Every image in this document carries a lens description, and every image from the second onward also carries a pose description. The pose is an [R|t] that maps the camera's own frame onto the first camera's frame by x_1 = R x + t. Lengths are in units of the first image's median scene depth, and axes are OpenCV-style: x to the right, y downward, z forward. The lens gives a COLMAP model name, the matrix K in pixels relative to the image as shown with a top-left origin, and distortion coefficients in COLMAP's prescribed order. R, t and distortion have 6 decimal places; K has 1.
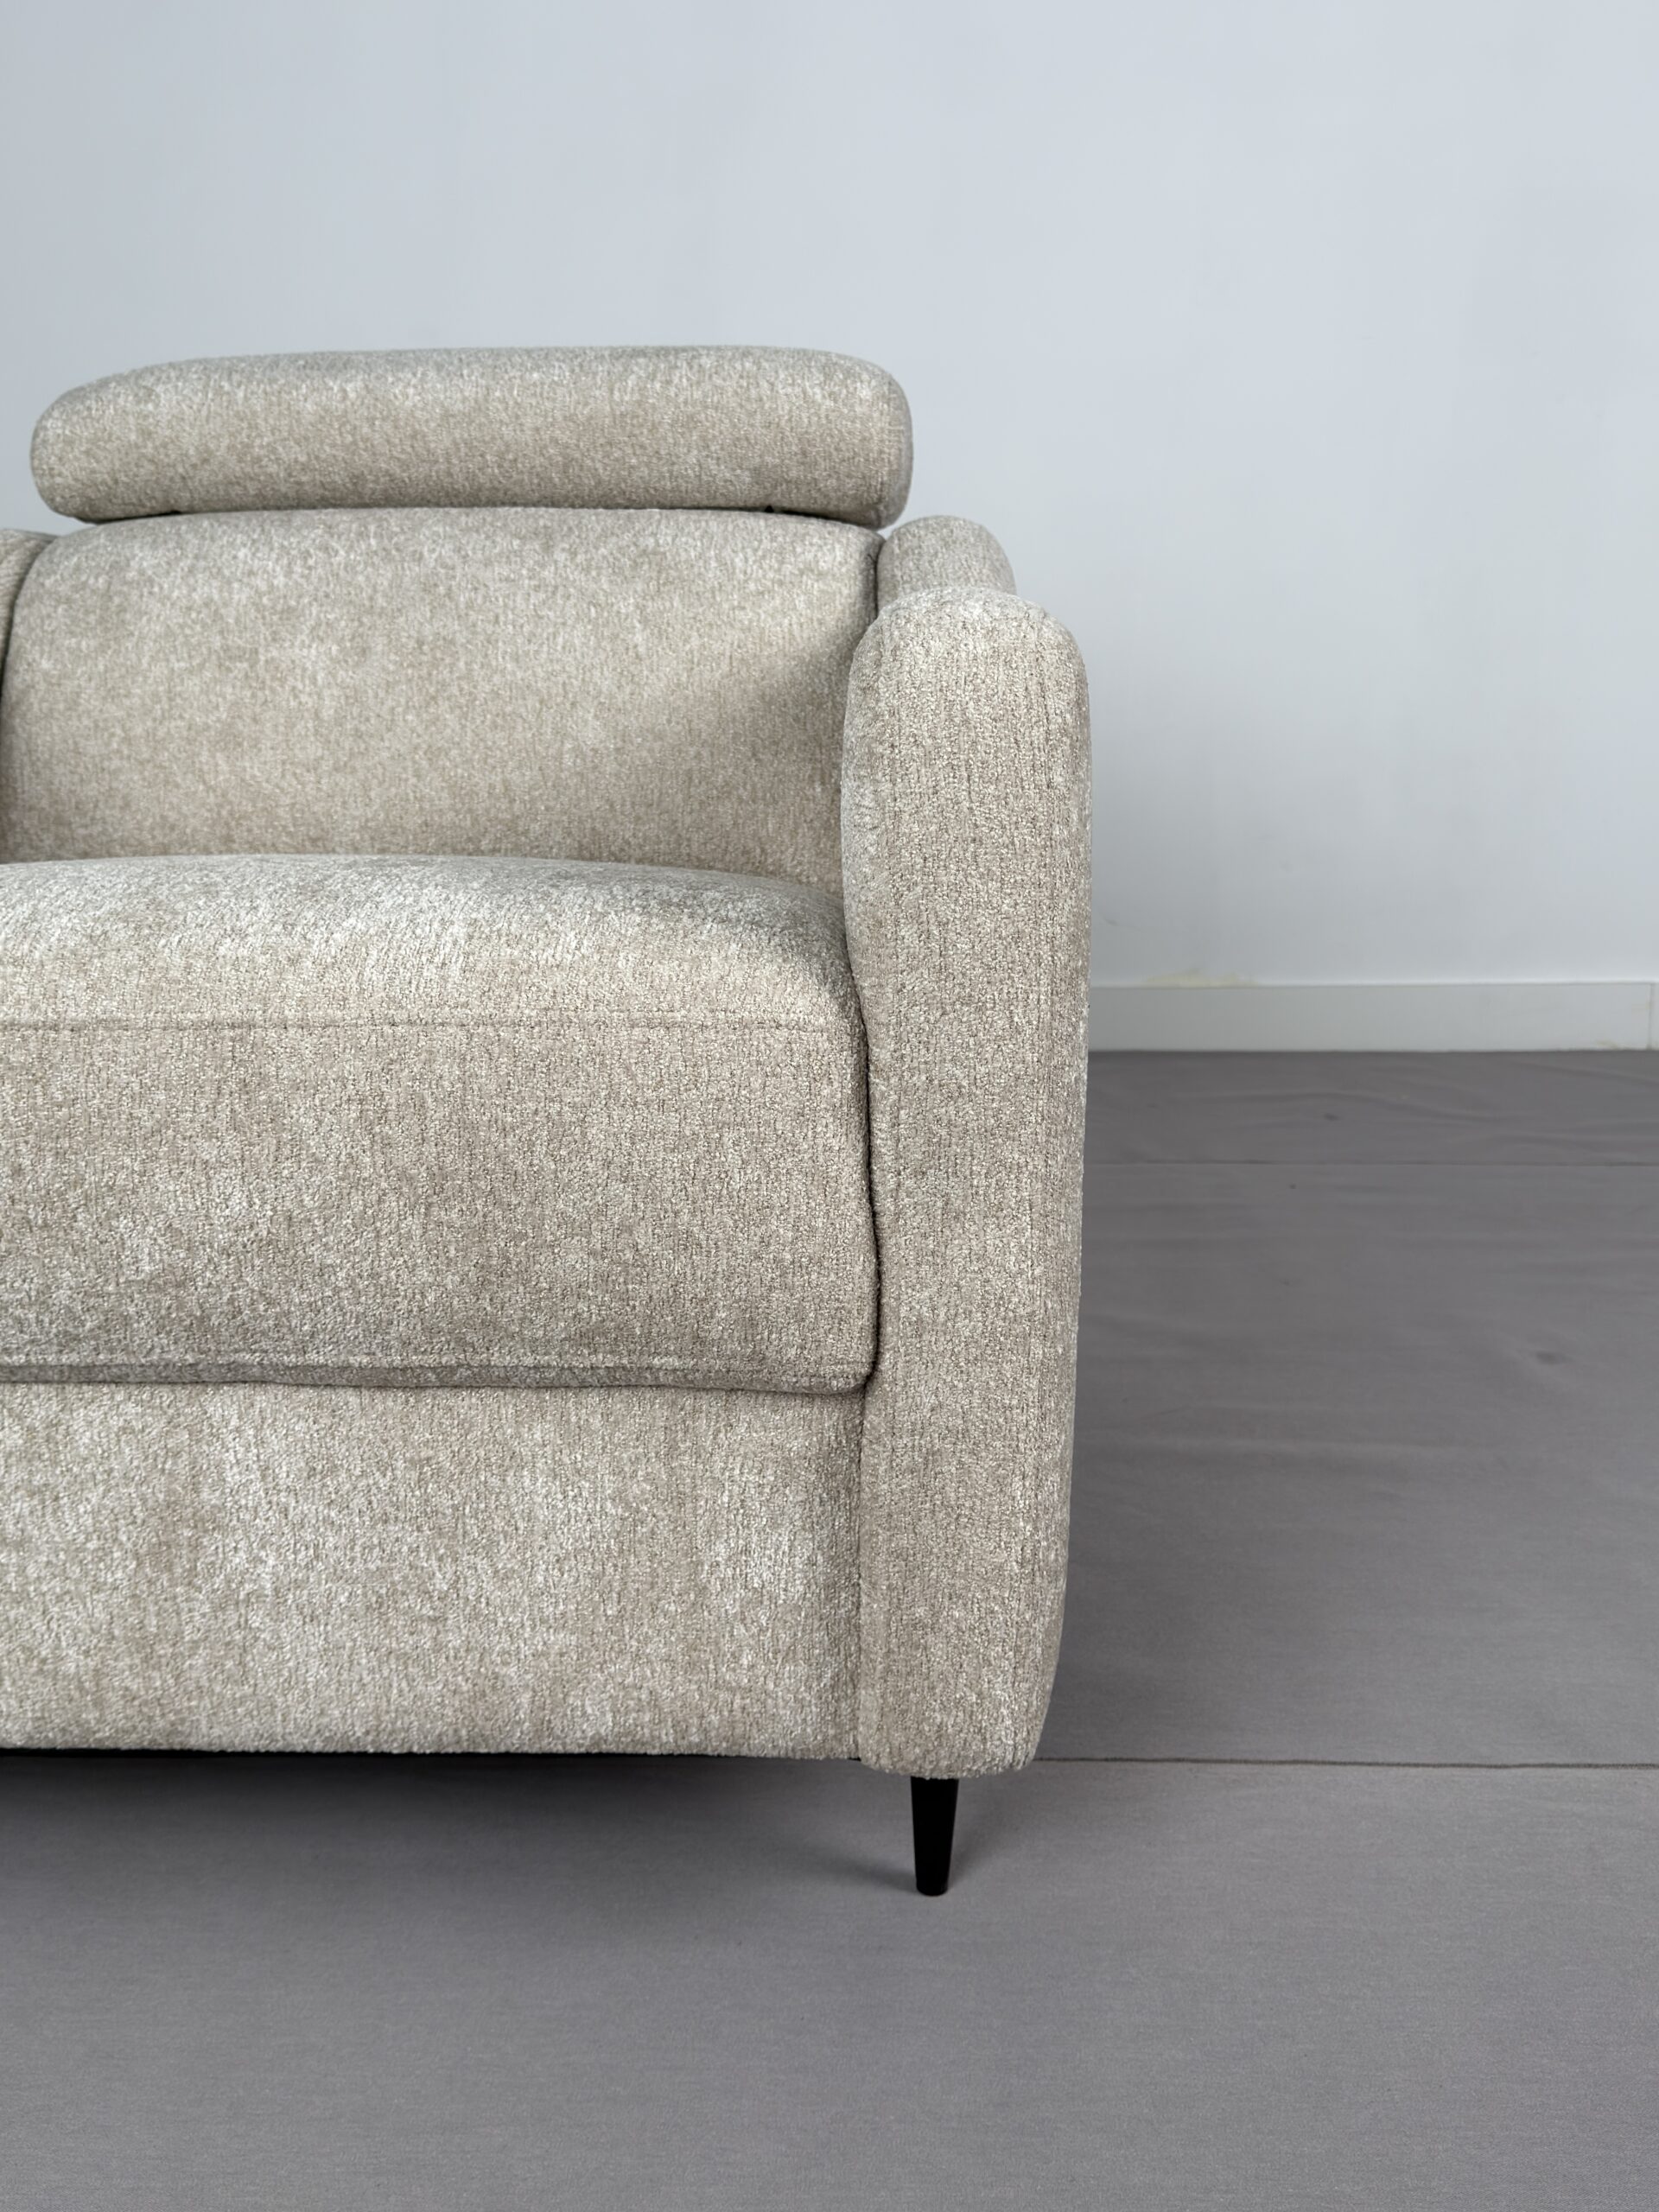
lens RADIAL K [[2098.6, 0, 823.6], [0, 2098.6, 1116.9], [0, 0, 1]] dist [0.204106, -0.505435]
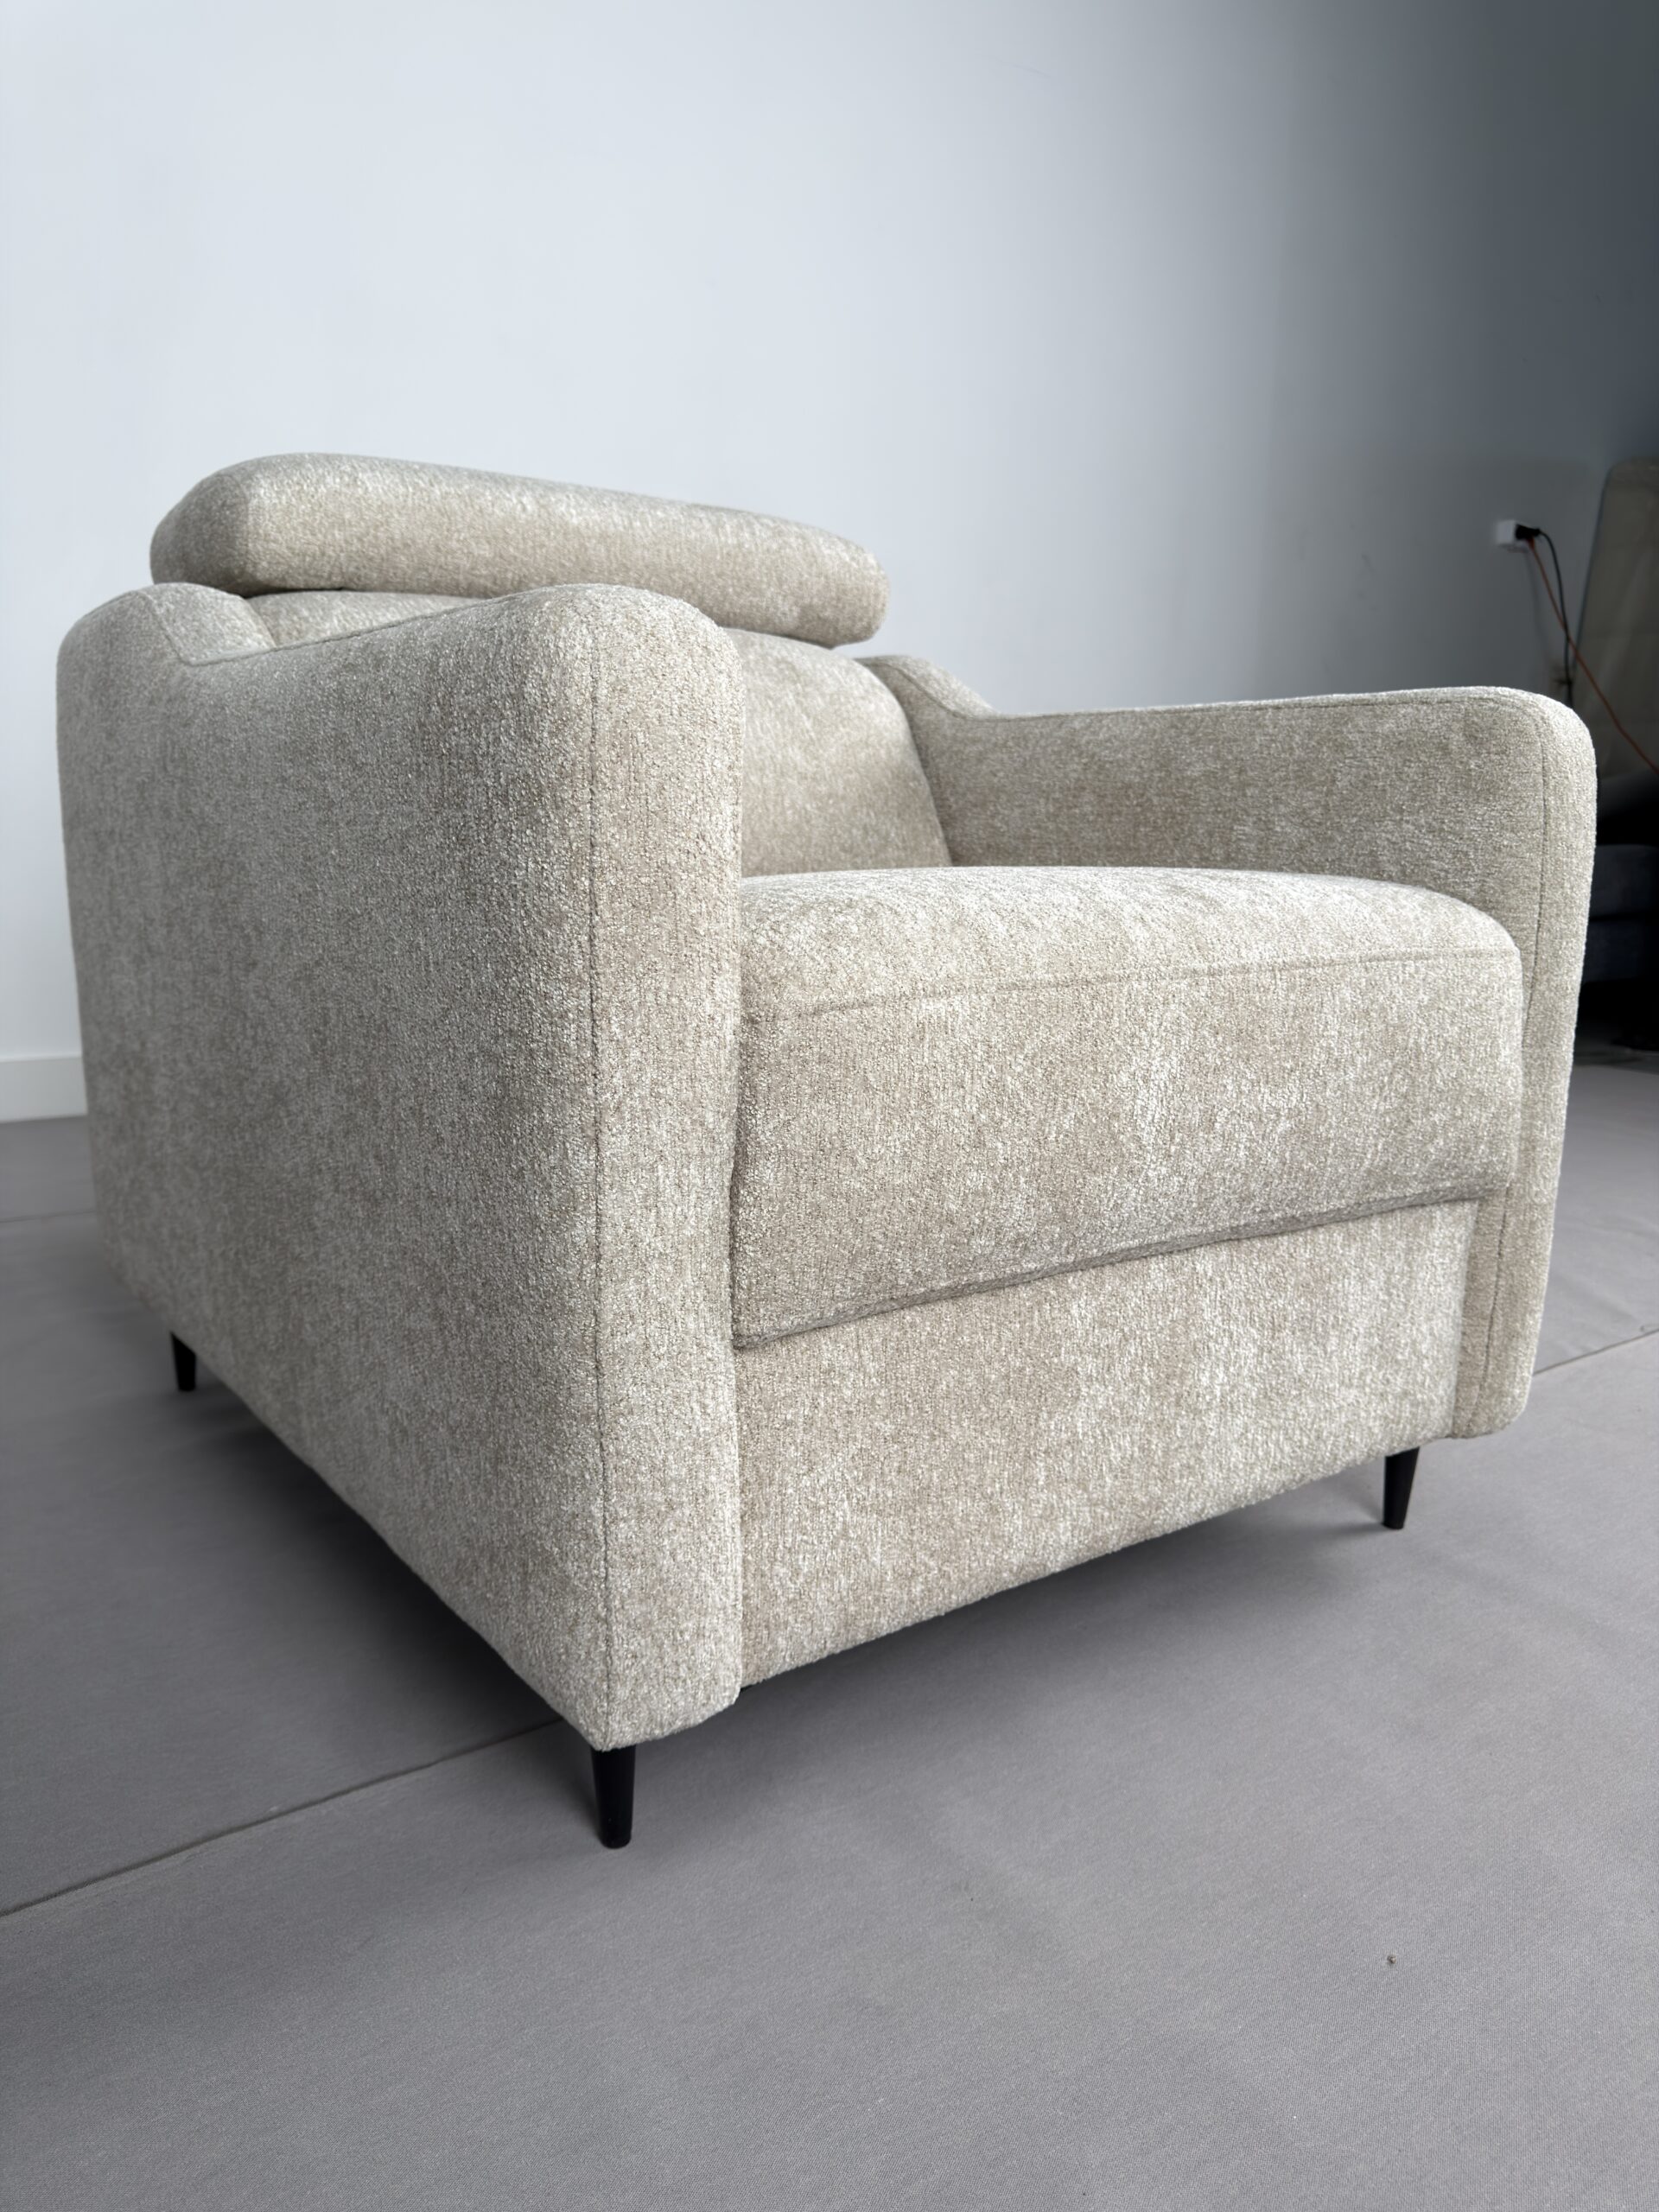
lens RADIAL K [[1566.1, 0, 821.3], [0, 1566.1, 1115.5], [0, 0, 1]] dist [0.099049, -0.160856]
pose [[0.783129, -0.089404, 0.615399, -1.050819], [0.106143, 0.994307, 0.009379, 0.009485], [-0.612734, 0.057975, 0.788160, 0.360275]]
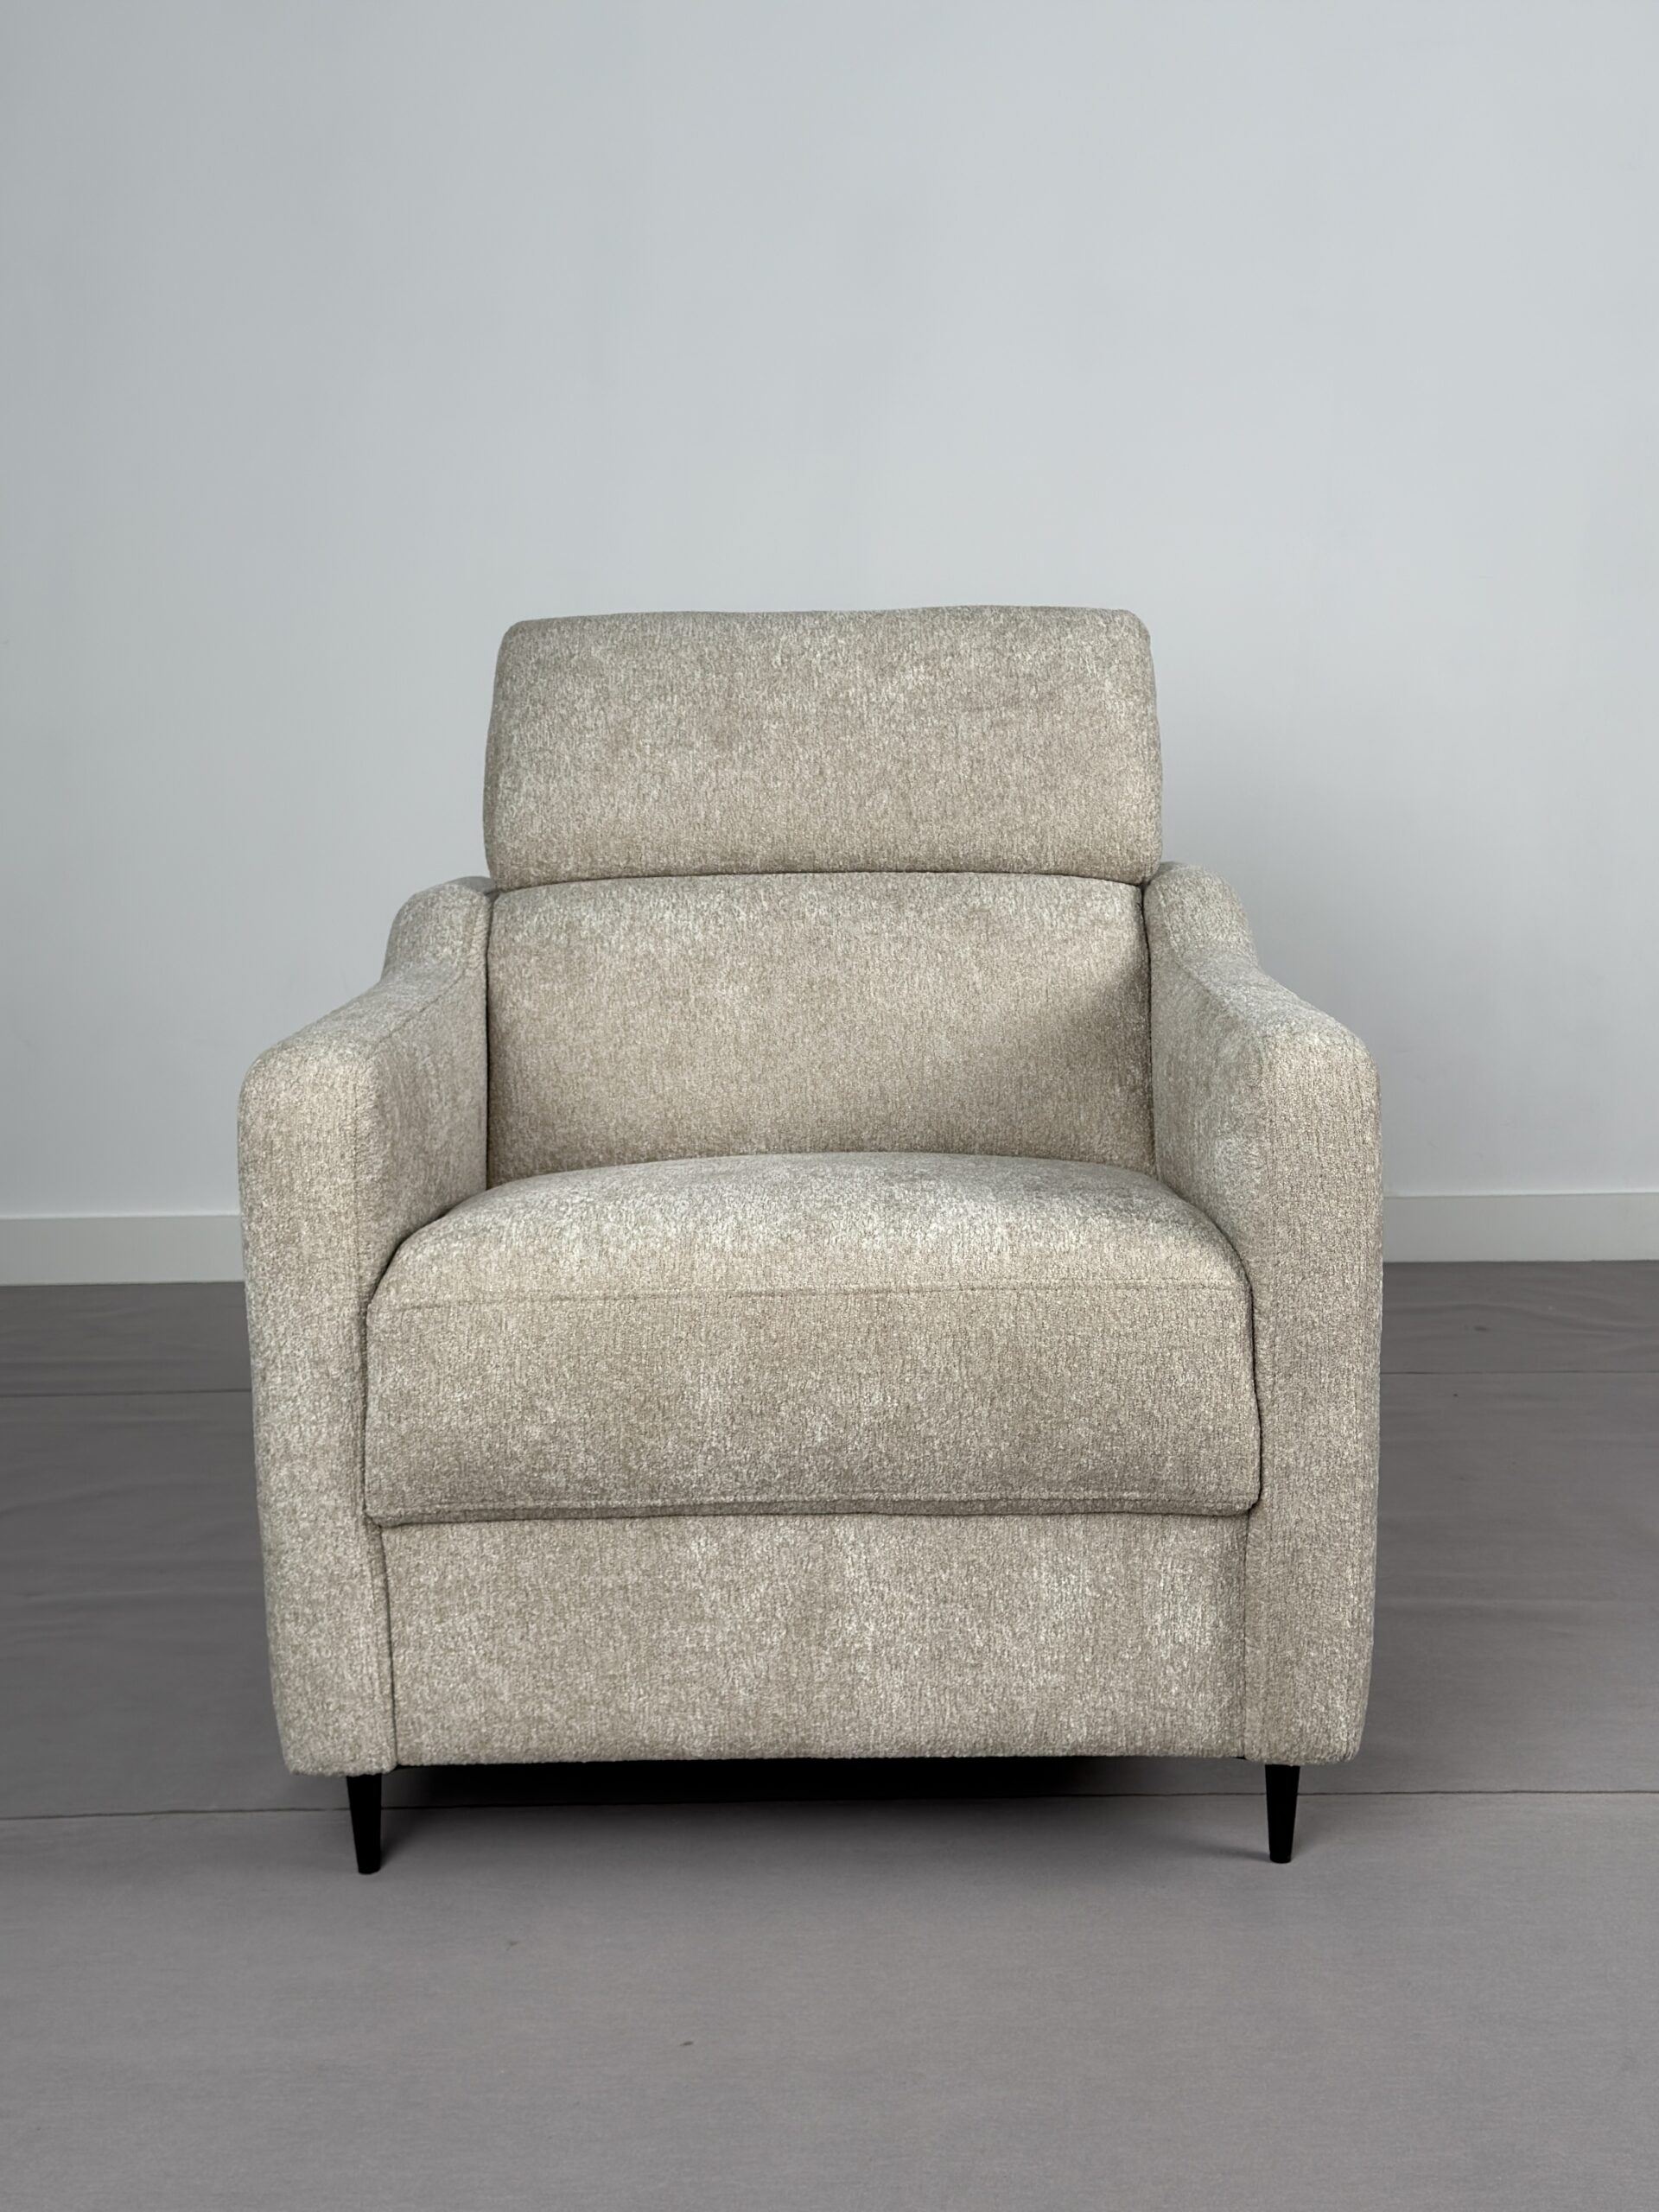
lens RADIAL K [[2811.7, 0, 825.7], [0, 2811.7, 1103.7], [0, 0, 1]] dist [0.120732, 0.029366]
pose [[0.999543, -0.012436, 0.027561, -0.345244], [0.014584, 0.996757, -0.079133, -0.014268], [-0.026488, 0.079499, 0.996483, -1.111283]]
